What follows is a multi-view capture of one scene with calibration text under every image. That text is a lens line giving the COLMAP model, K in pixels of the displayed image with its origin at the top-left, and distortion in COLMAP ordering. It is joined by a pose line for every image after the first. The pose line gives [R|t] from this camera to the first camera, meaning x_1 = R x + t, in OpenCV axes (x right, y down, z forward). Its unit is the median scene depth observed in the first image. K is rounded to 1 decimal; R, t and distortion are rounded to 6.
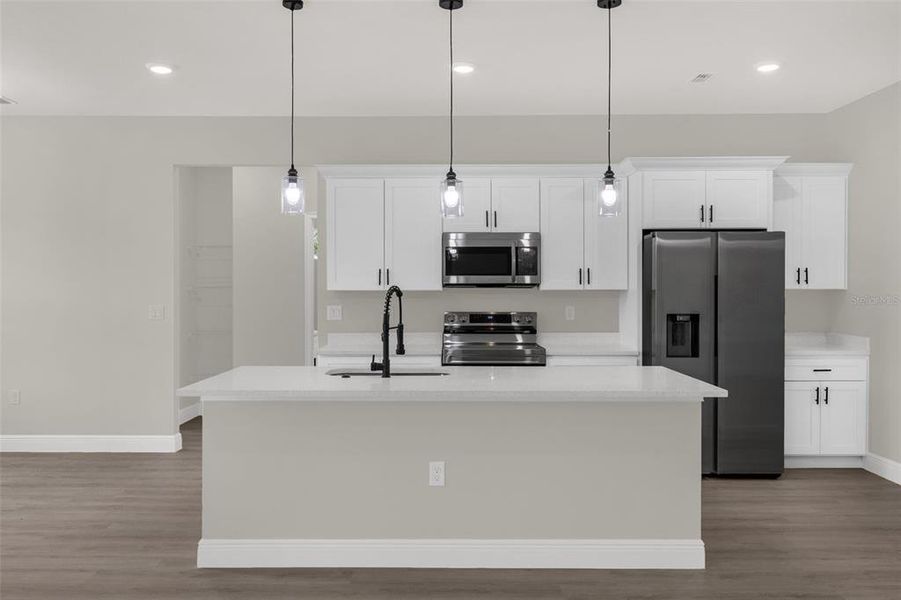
lens RADIAL K [[746.3, 0, 450.5], [0, 746.3, 300.0], [0, 0, 1]] dist [0.002347, -0.000670]
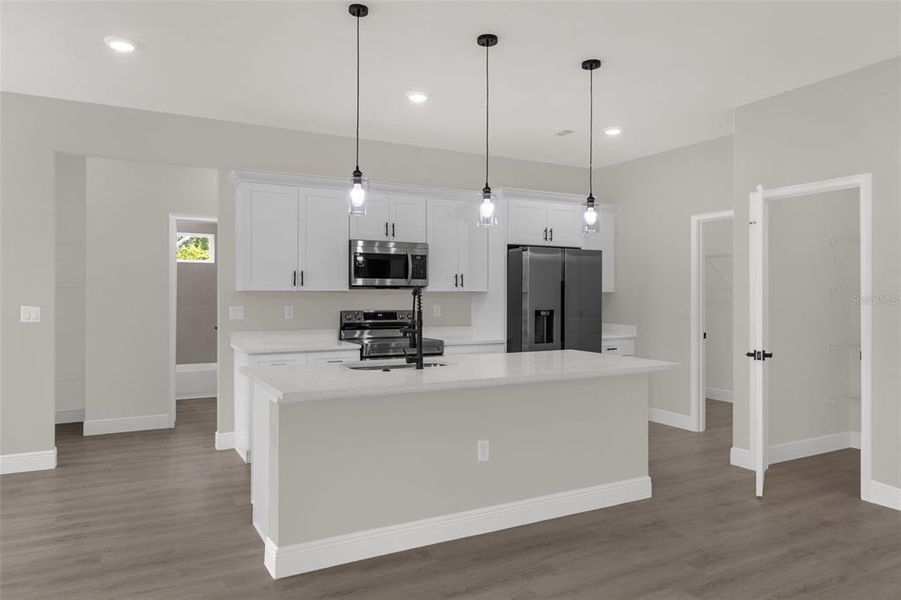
lens RADIAL K [[608.5, 0, 452.9], [0, 608.5, 294.7], [0, 0, 1]] dist [-0.005058, -0.001333]
pose [[0.878548, 0.003301, 0.477643, -0.322795], [0.003296, 0.999910, -0.012973, 0.004736], [-0.477643, 0.012972, 0.878458, 0.131620]]
